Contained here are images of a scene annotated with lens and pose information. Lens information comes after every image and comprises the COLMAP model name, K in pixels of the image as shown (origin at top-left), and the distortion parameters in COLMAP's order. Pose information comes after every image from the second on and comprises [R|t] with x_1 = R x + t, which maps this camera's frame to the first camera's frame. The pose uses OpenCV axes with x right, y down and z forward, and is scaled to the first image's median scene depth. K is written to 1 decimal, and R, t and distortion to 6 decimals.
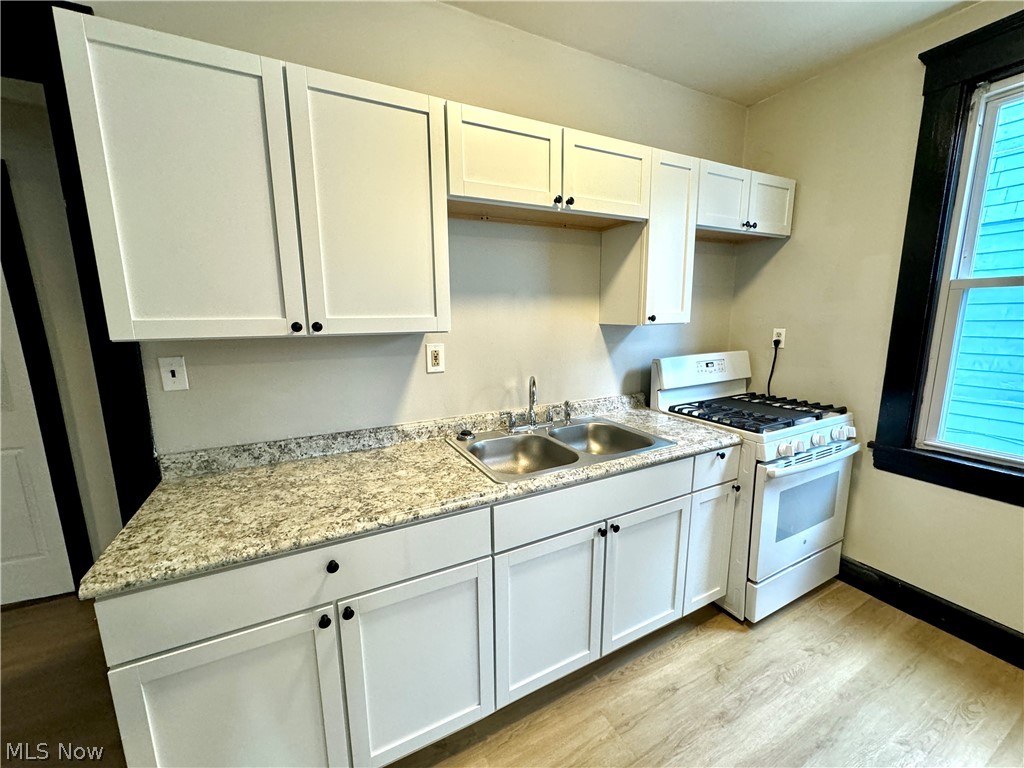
lens RADIAL K [[409.4, 0, 513.2], [0, 409.4, 385.1], [0, 0, 1]] dist [-0.004599, -0.000214]
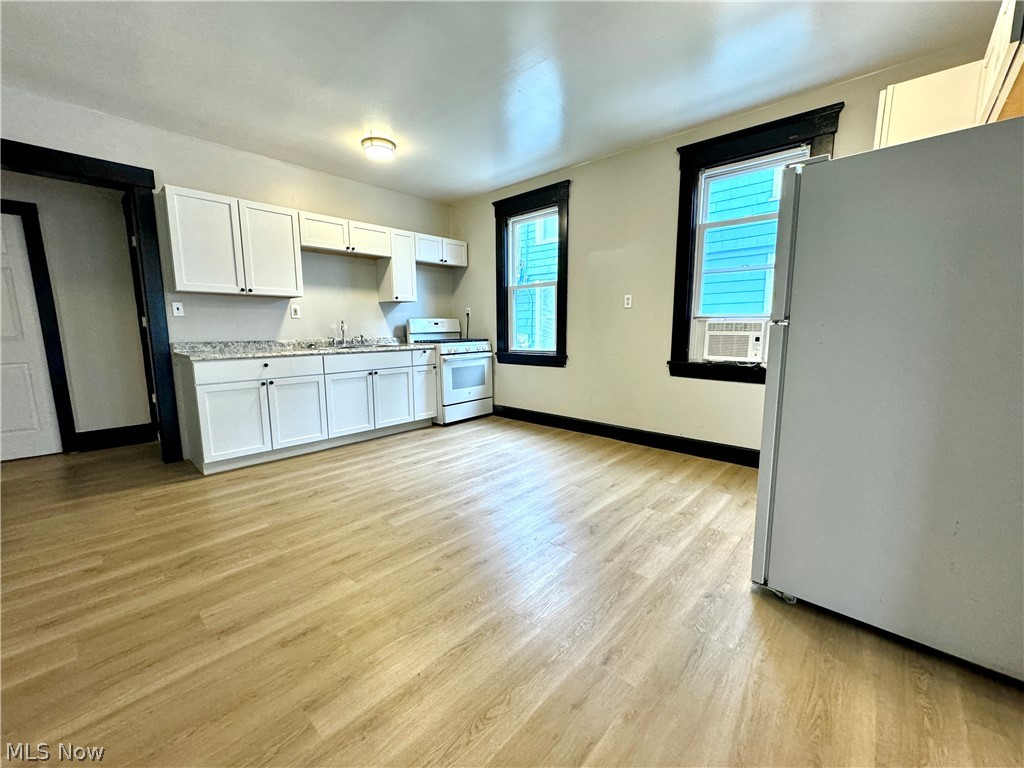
lens RADIAL K [[409.4, 0, 515.1], [0, 409.4, 385.8], [0, 0, 1]] dist [-0.004599, -0.000214]
pose [[0.937056, -0.044102, 0.346384, 0.146904], [0.056355, 0.998088, -0.025378, 0.469093], [-0.344602, 0.043301, 0.937750, -1.519982]]
